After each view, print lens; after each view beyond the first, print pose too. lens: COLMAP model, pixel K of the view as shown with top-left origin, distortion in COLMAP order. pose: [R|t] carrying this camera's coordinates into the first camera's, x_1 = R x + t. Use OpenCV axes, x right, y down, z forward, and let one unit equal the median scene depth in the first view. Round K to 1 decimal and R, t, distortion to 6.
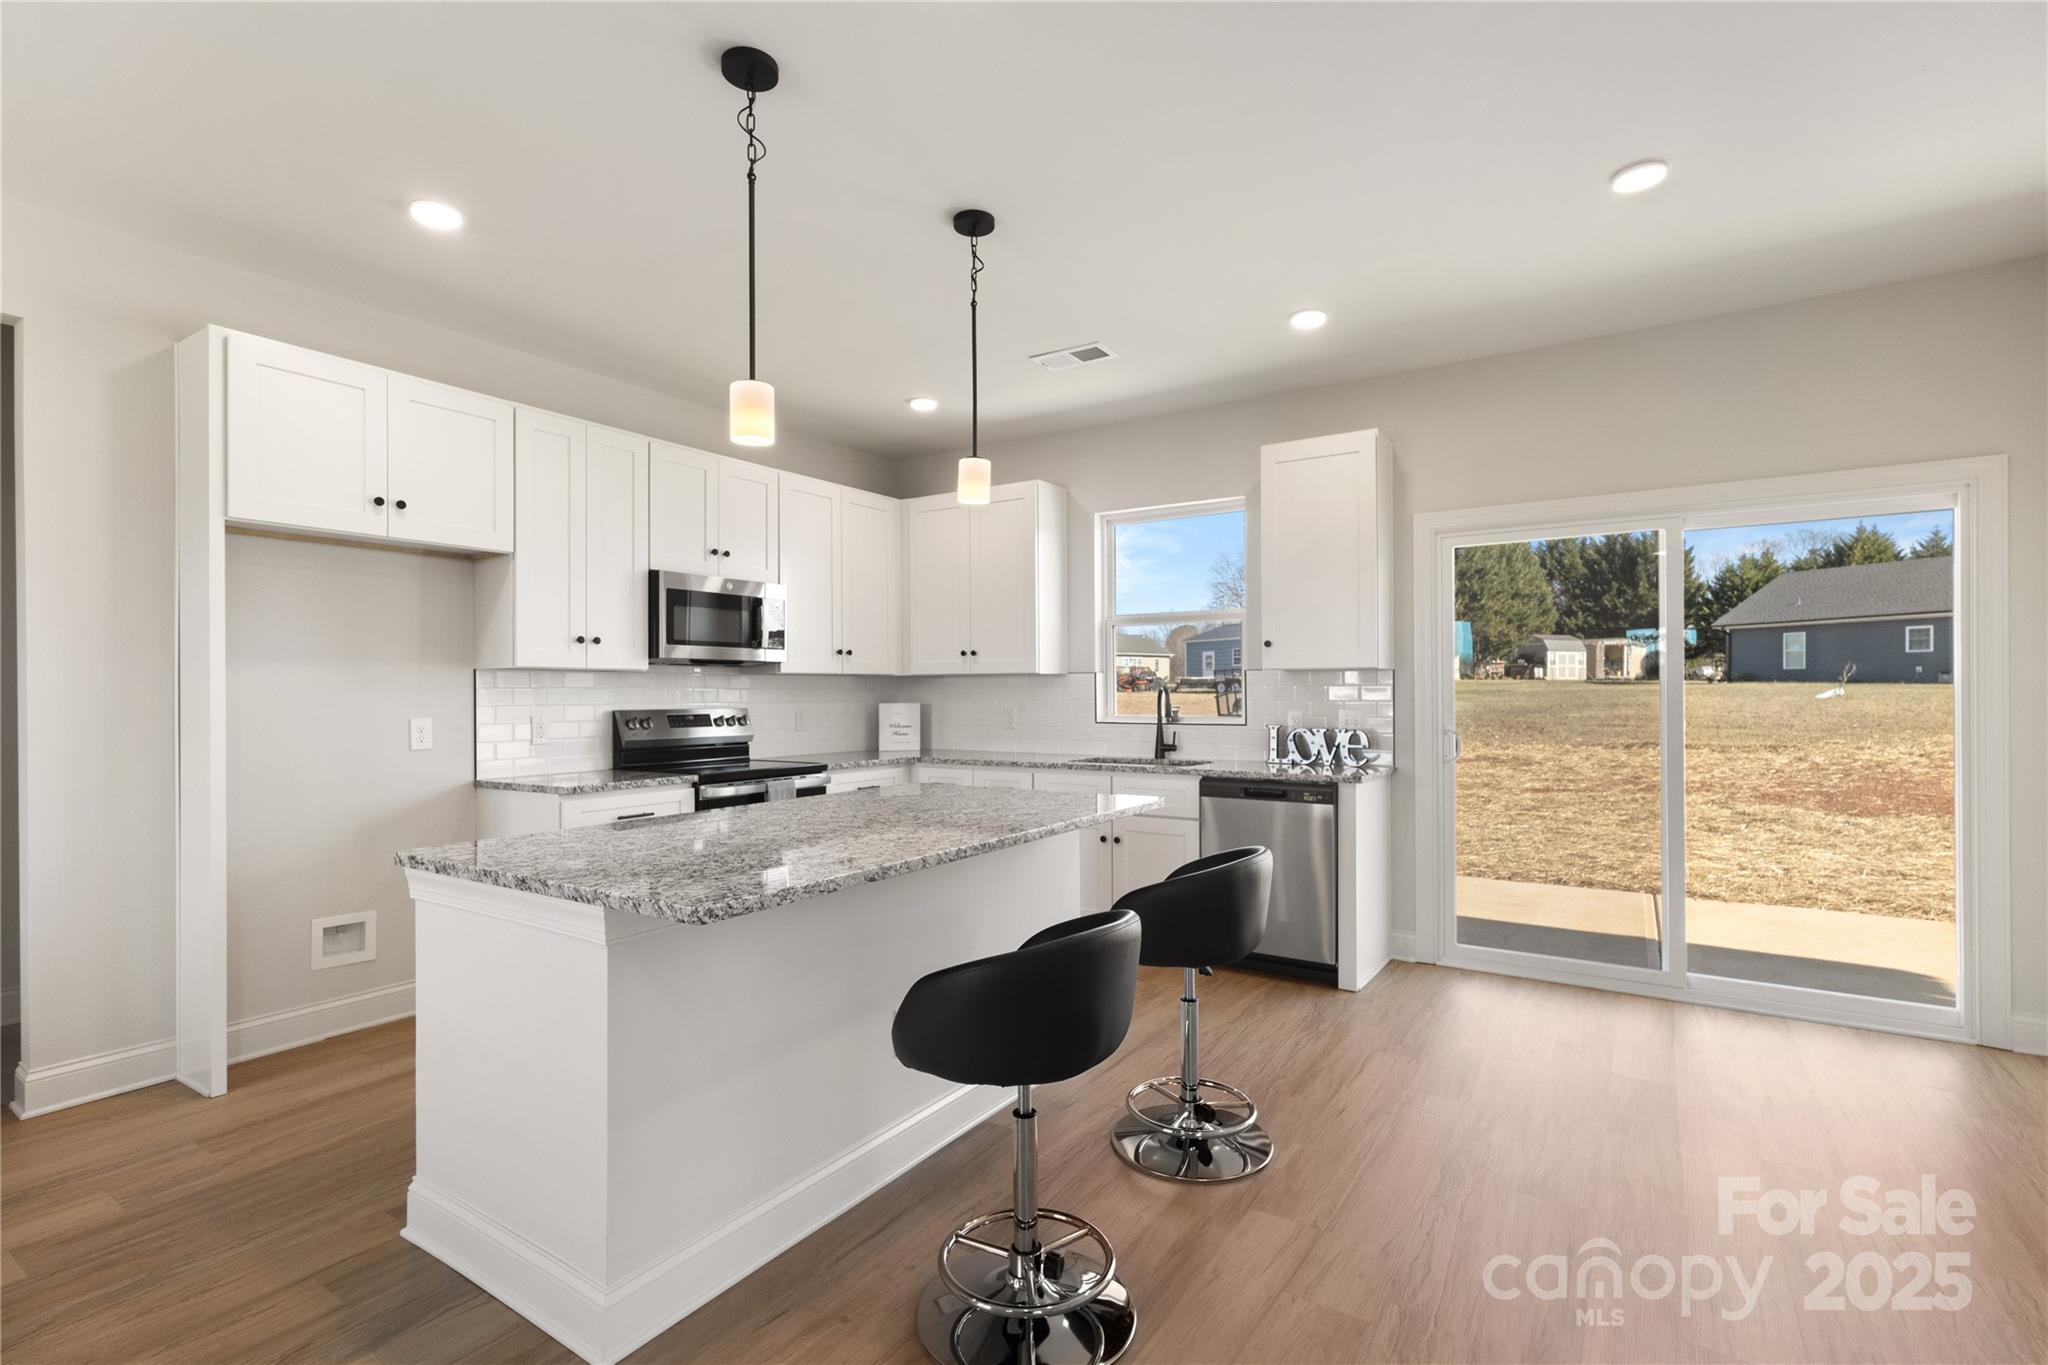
lens RADIAL K [[949.7, 0, 1022.1], [0, 949.7, 686.9], [0, 0, 1]] dist [-0.002422, 0.000635]
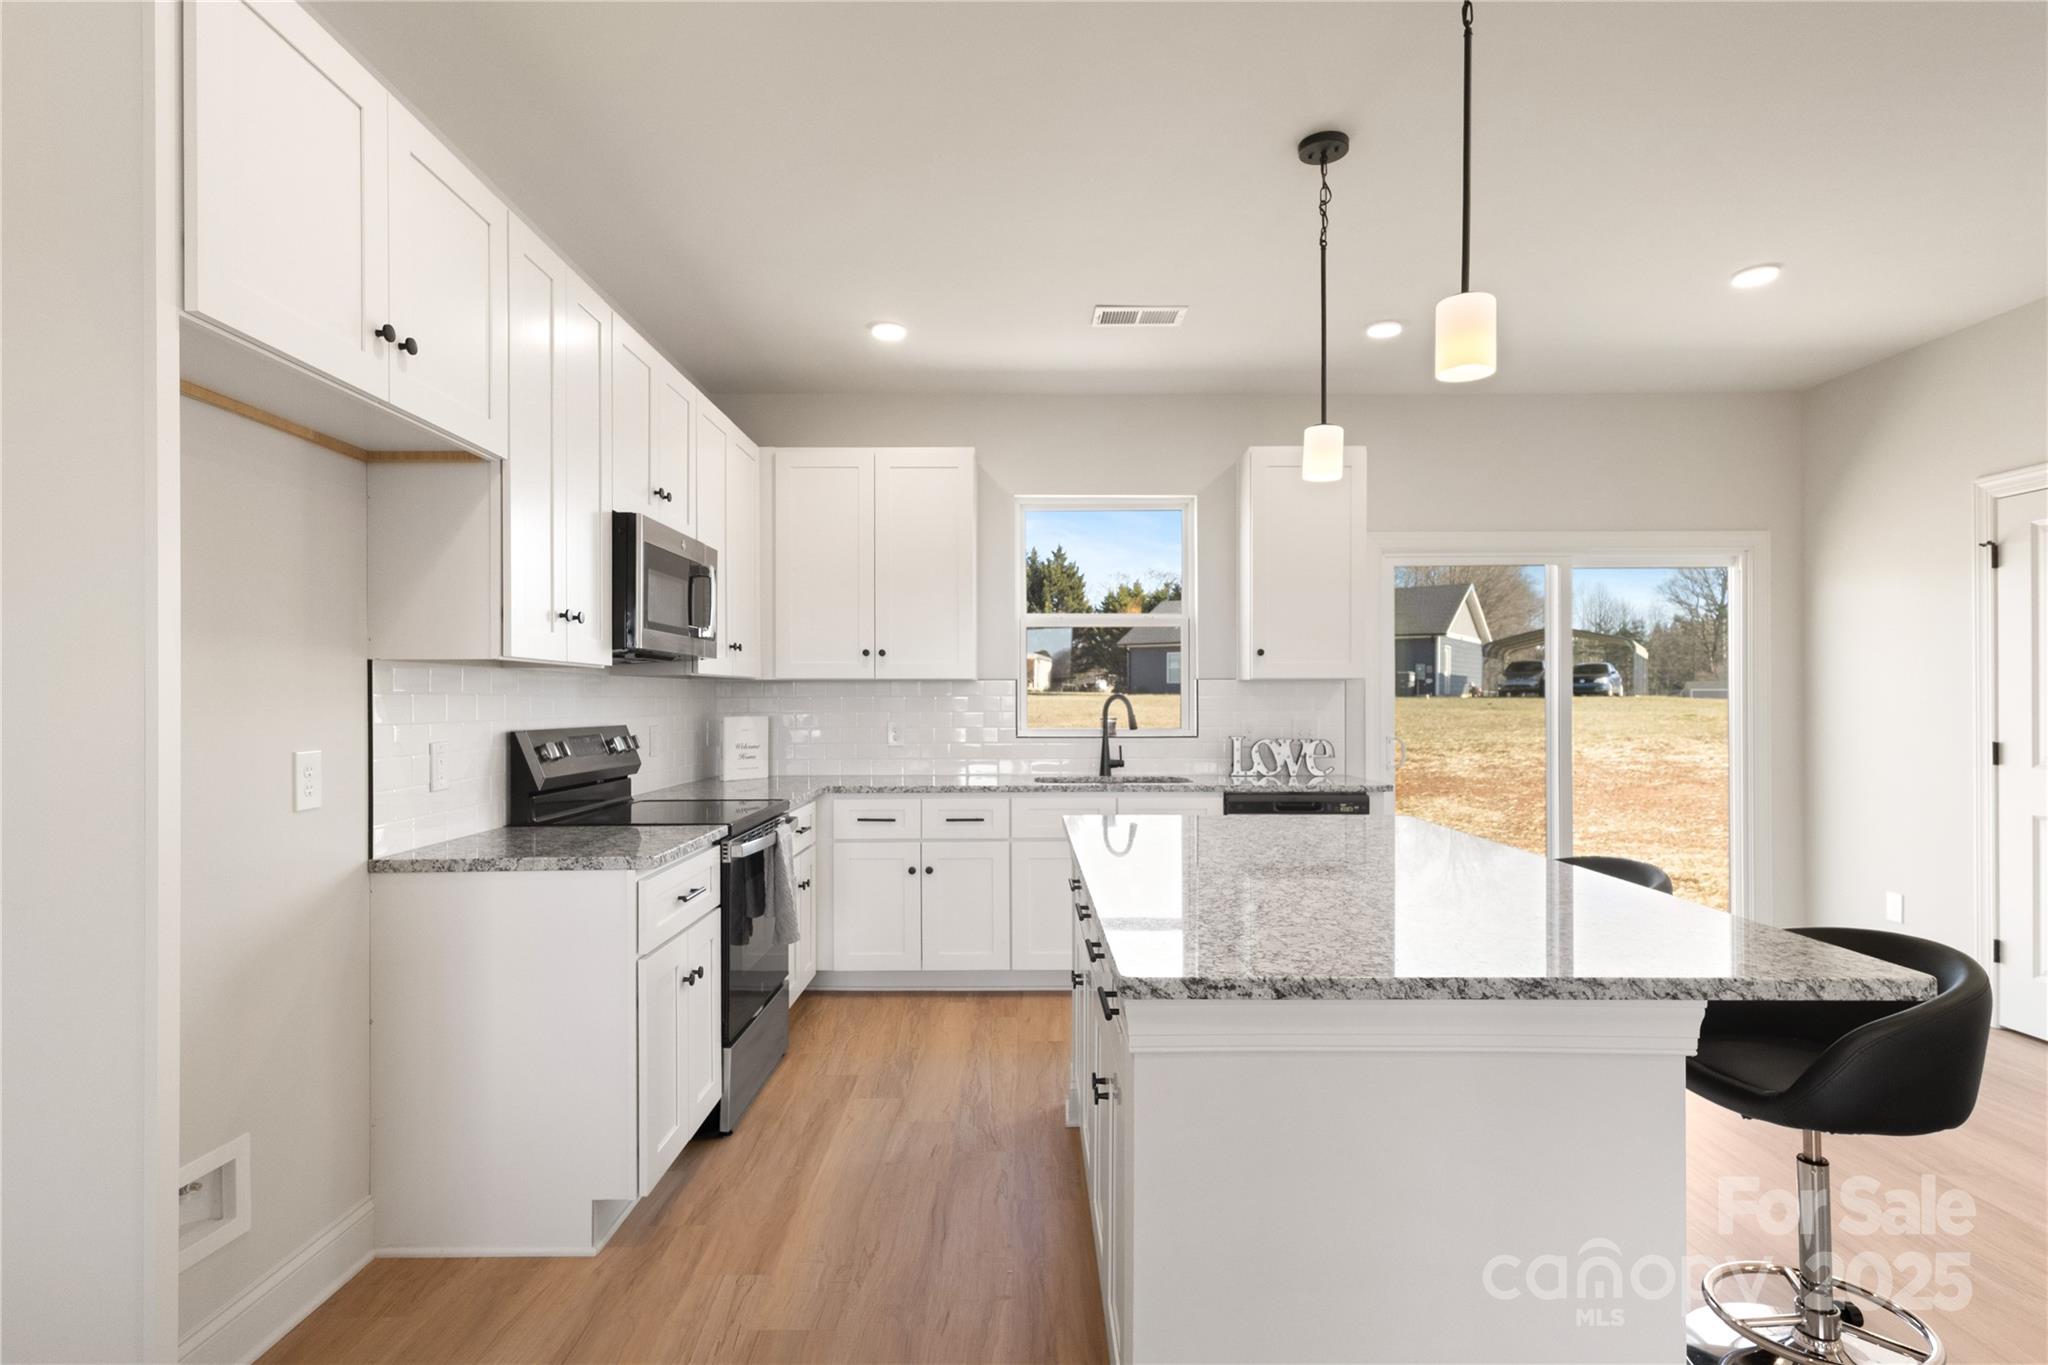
lens RADIAL K [[1033.2, 0, 1025.9], [0, 1033.2, 691.6], [0, 0, 1]] dist [0.005797, 0.001747]
pose [[0.833246, 0.007446, 0.552852, -0.513708], [-0.004715, 0.999969, -0.006362, 0.002126], [-0.552882, 0.002694, 0.833255, 0.248135]]
